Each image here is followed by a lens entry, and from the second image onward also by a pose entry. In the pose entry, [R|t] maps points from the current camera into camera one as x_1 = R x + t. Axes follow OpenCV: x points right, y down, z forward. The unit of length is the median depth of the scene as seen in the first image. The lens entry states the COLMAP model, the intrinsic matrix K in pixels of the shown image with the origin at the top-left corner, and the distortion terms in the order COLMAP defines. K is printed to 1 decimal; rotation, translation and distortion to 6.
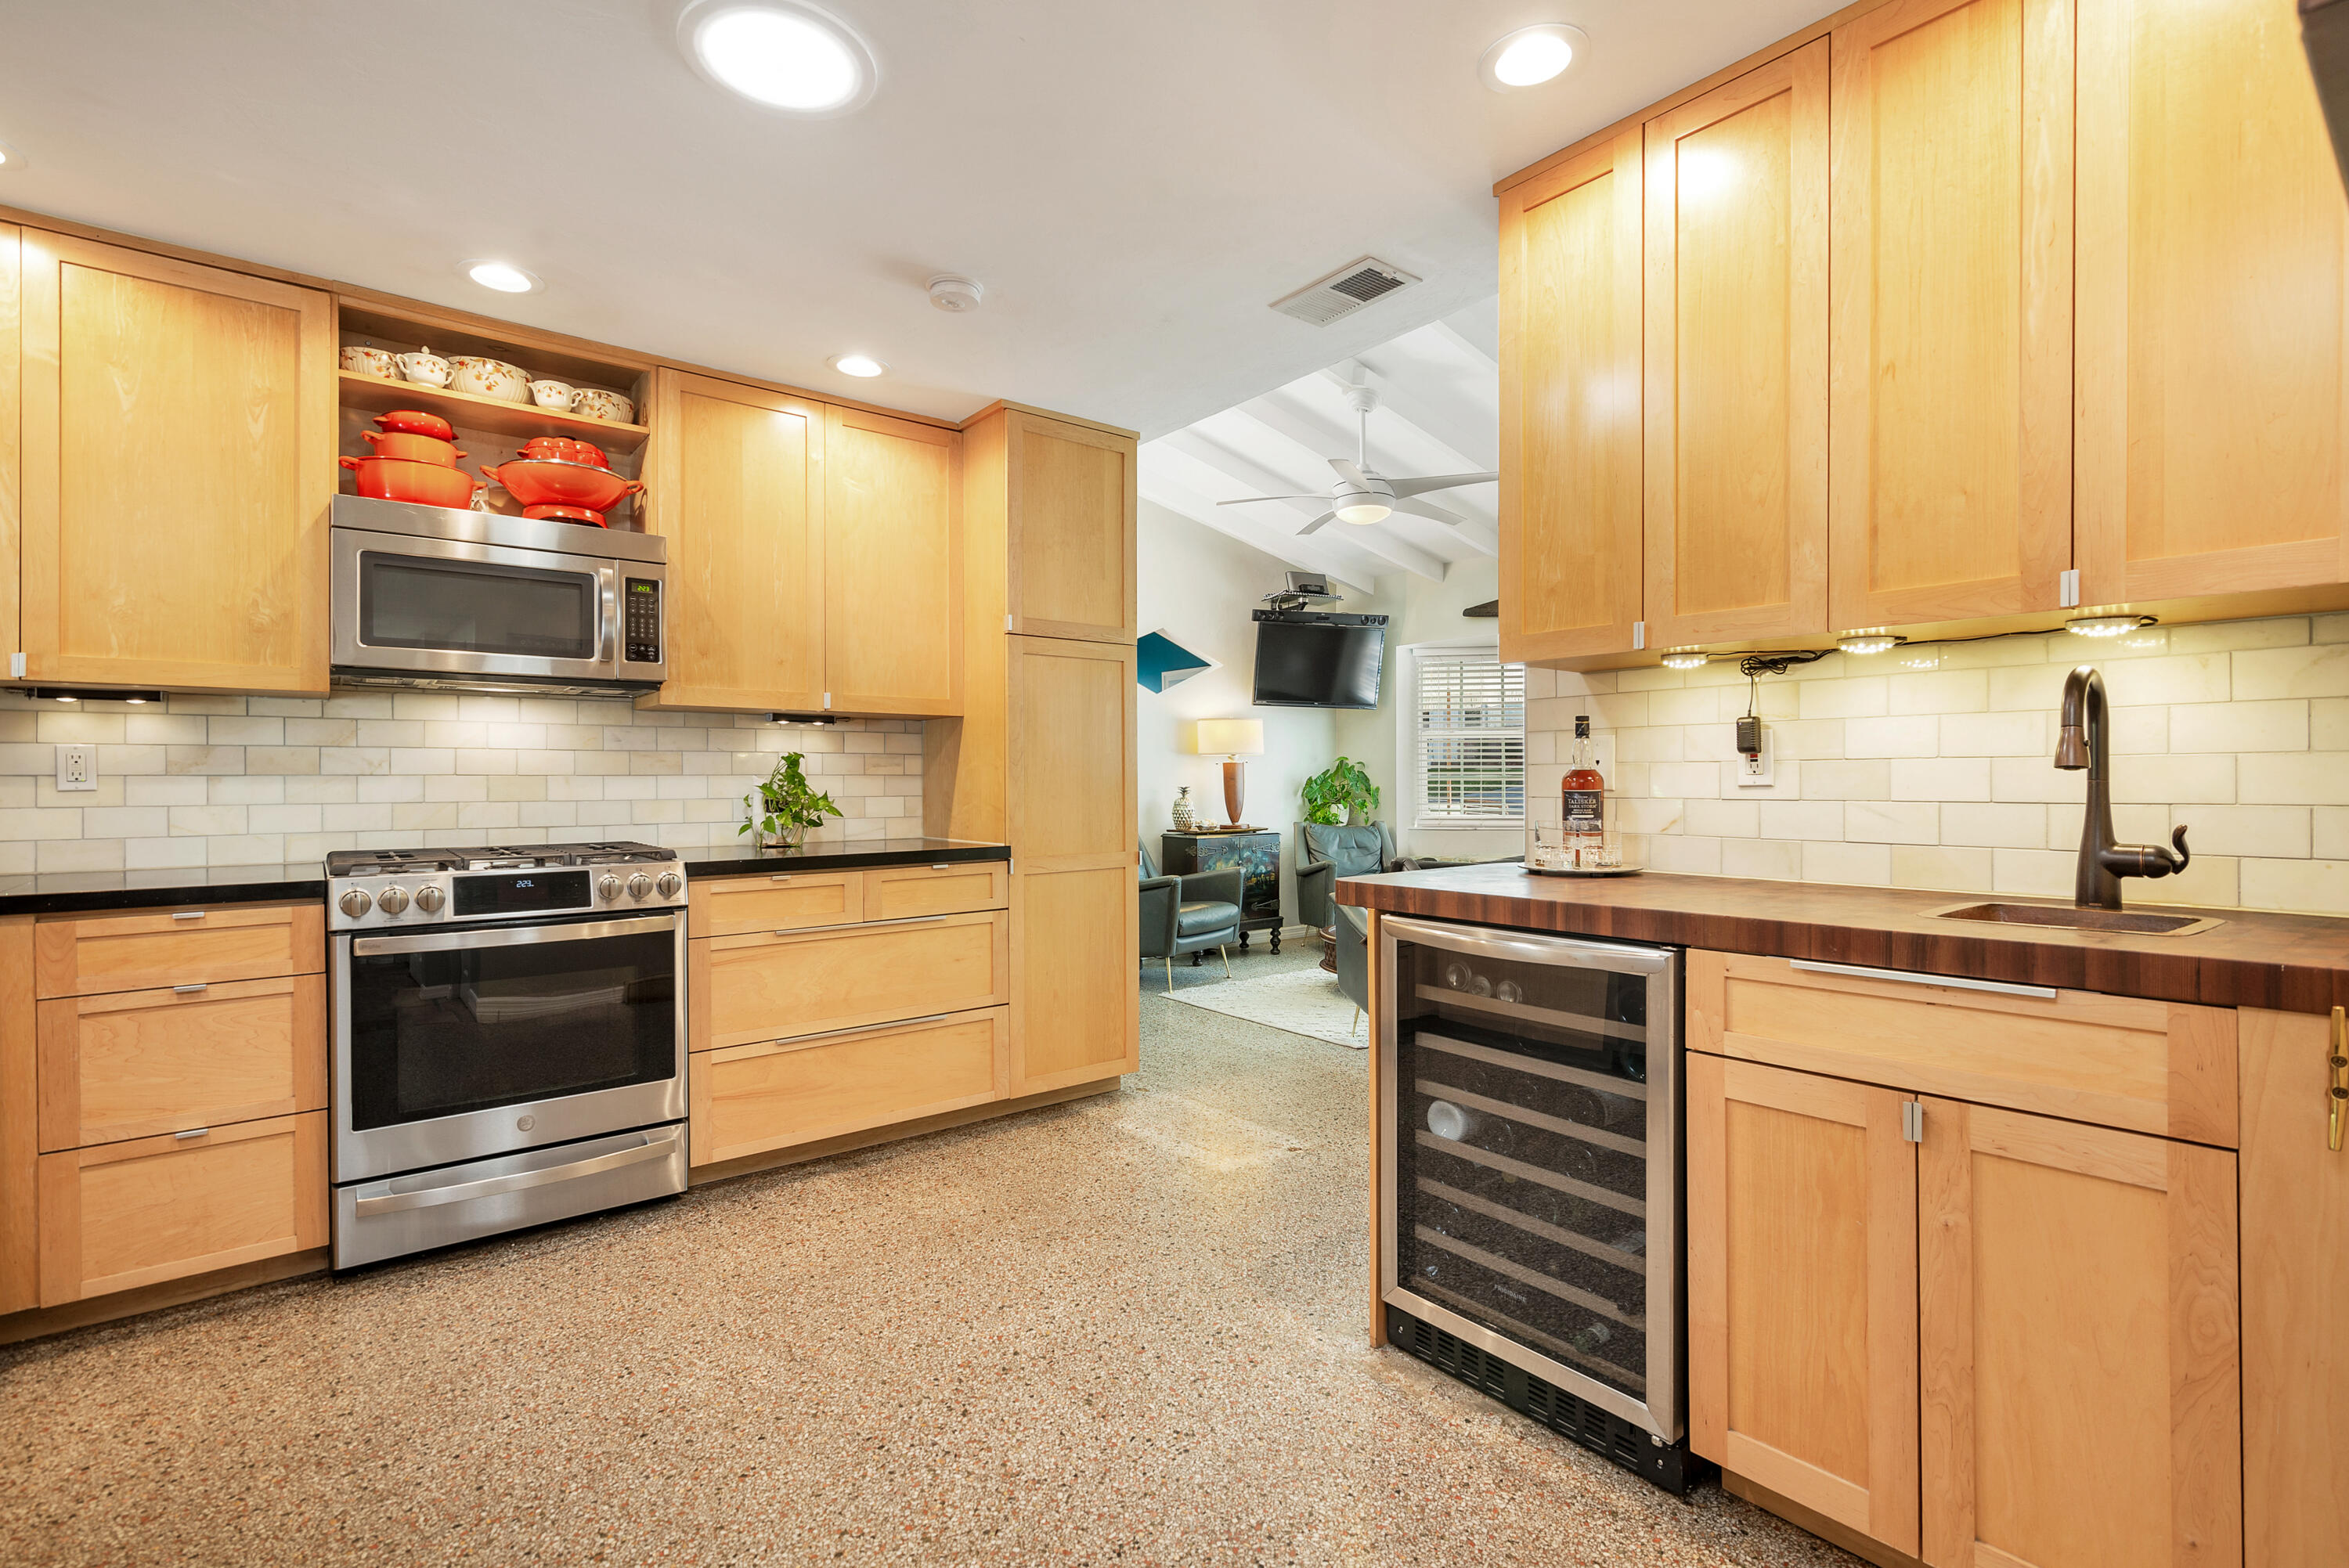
lens RADIAL K [[1069.8, 0, 1190.4], [0, 1069.8, 775.9], [0, 0, 1]] dist [-0.002580, 0.000534]
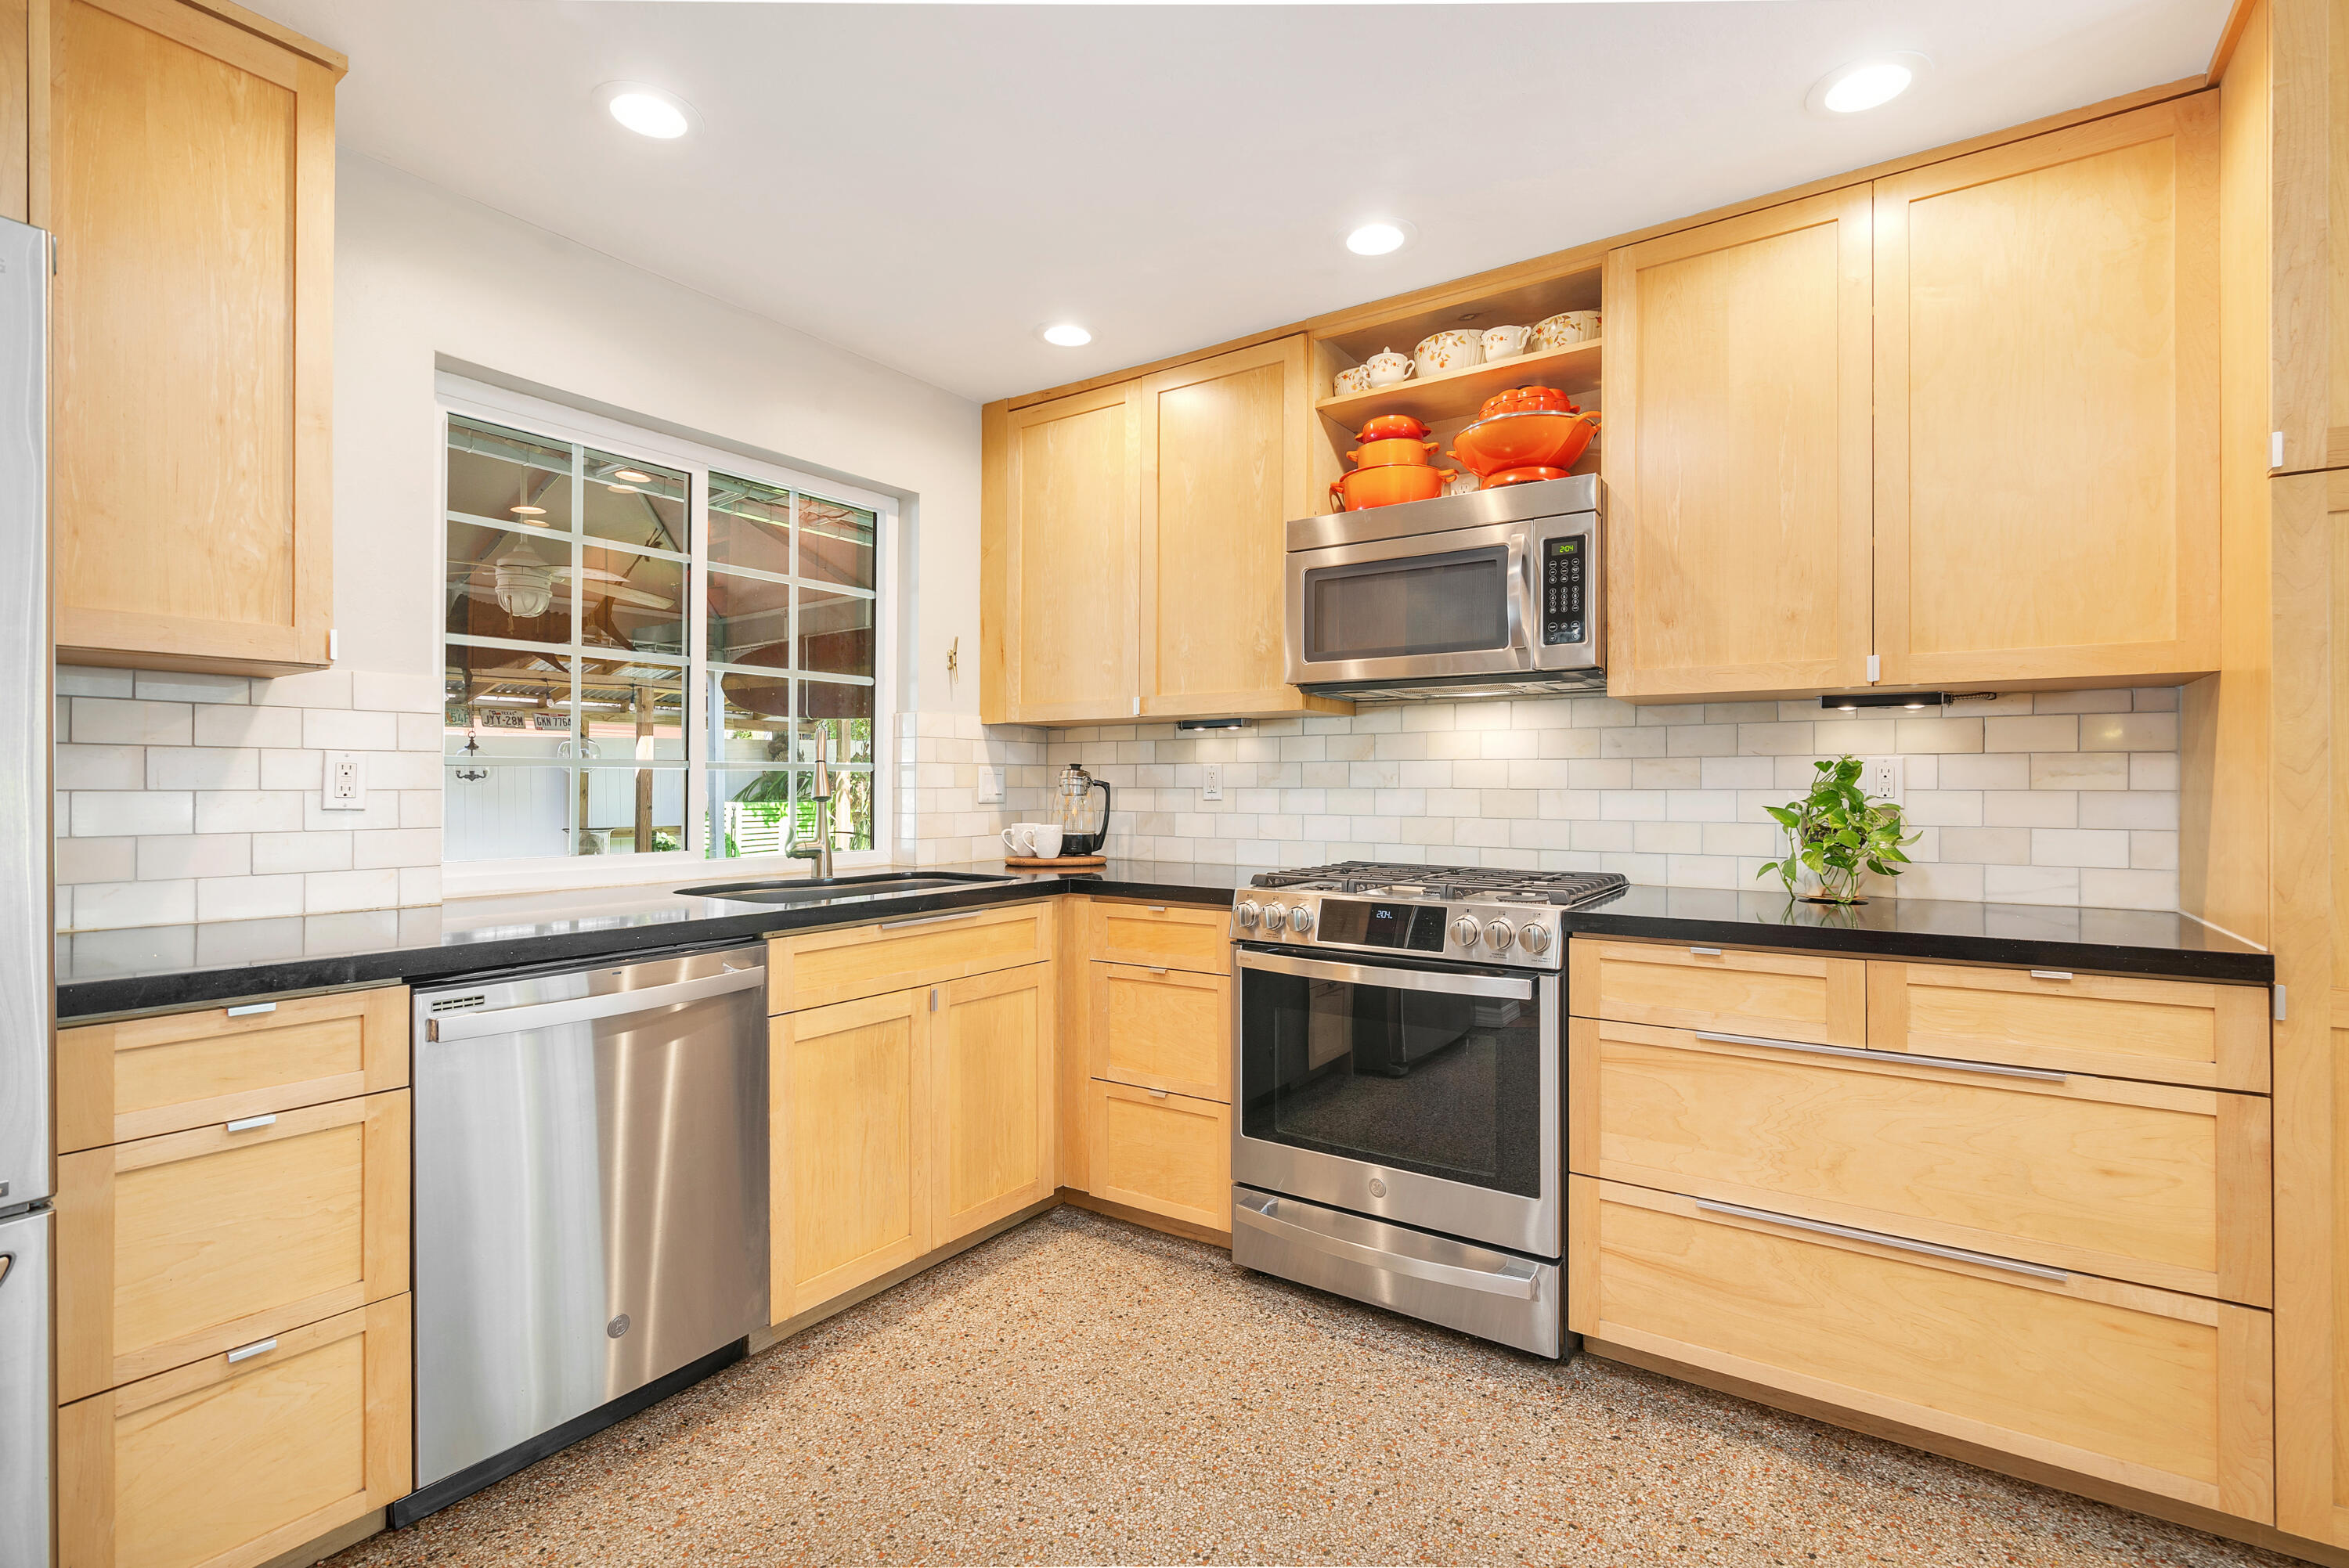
lens RADIAL K [[1069.8, 0, 1174.2], [0, 1069.8, 778.7], [0, 0, 1]] dist [-0.002580, 0.000534]
pose [[0.275068, -0.002019, -0.961423, 0.165900], [0.000336, 0.999998, -0.002004, -0.008472], [0.961425, 0.000228, 0.275068, 0.561532]]
